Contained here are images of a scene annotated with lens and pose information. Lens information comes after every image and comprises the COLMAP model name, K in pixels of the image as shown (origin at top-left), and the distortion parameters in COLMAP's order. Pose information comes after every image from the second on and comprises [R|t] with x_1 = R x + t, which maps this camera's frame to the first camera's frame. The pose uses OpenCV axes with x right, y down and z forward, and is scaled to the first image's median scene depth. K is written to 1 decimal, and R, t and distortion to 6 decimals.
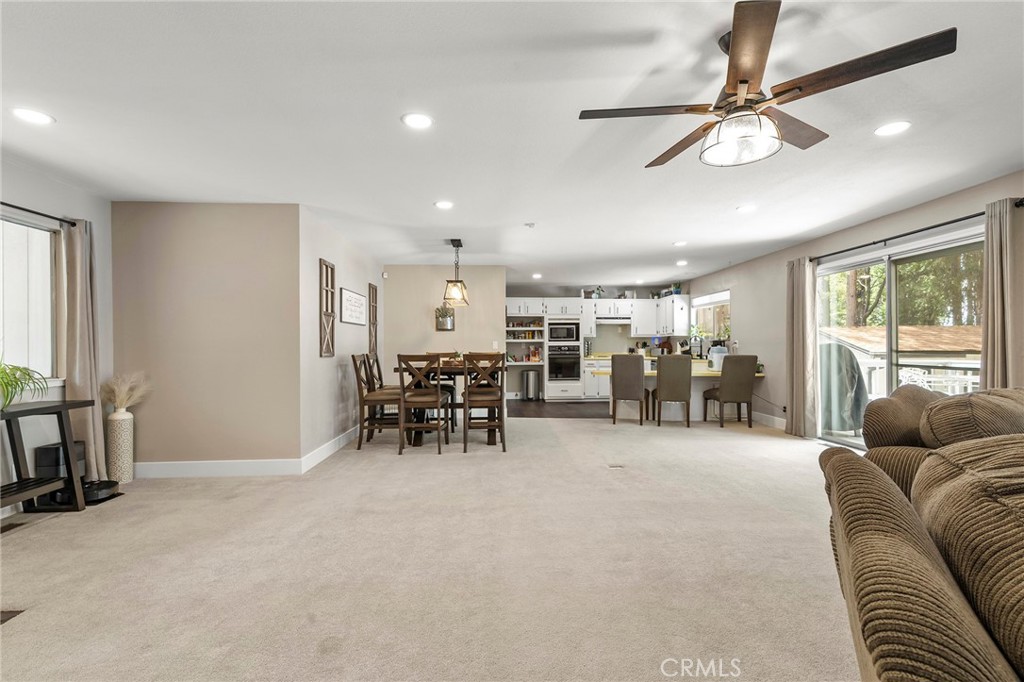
lens RADIAL K [[484.0, 0, 516.4], [0, 484.0, 343.4], [0, 0, 1]] dist [-0.002714, -0.000474]
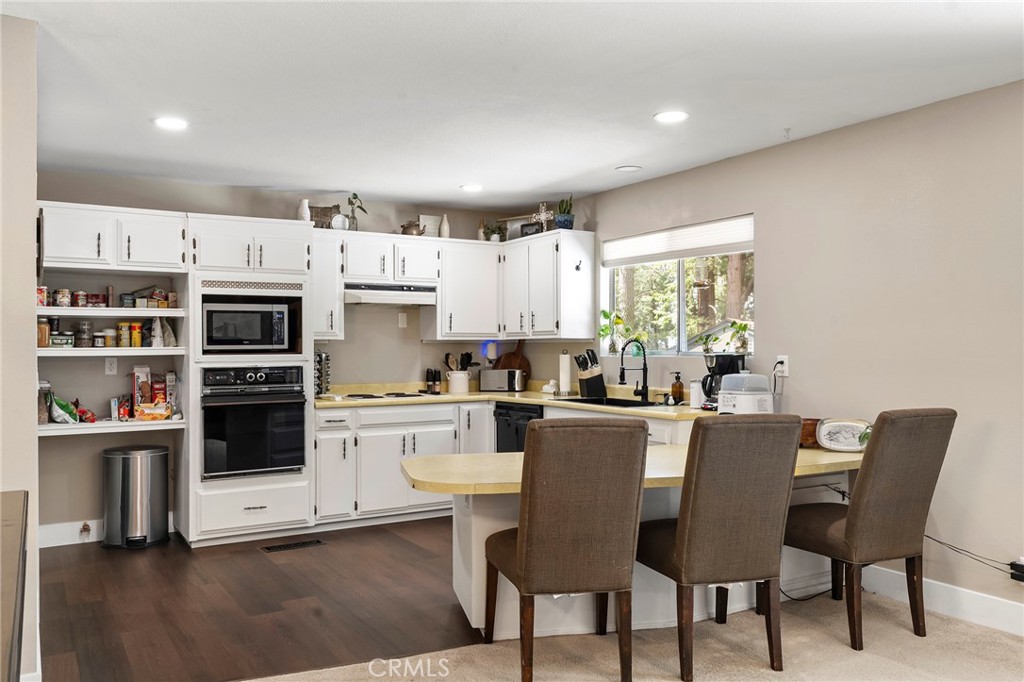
lens RADIAL K [[809.6, 0, 513.5], [0, 809.6, 343.1], [0, 0, 1]] dist [0.003730, 0.004972]
pose [[0.882317, 0.001637, 0.470653, -0.002165], [-0.001396, 0.999999, -0.000860, -0.010870], [-0.470653, 0.000102, 0.882318, 0.437379]]
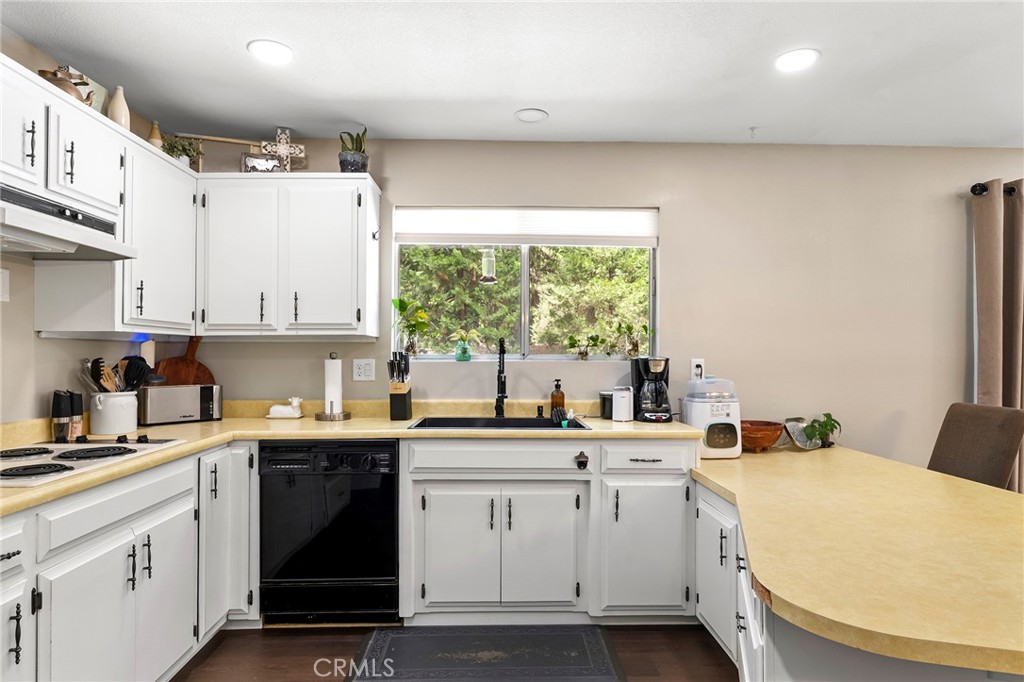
lens RADIAL K [[588.6, 0, 508.1], [0, 588.6, 348.4], [0, 0, 1]] dist [0.004082, 0.002610]
pose [[0.027702, 0.010652, 0.999559, 0.018633], [-0.007748, 0.999915, -0.010441, -0.006054], [-0.999586, -0.007456, 0.027782, 0.865006]]
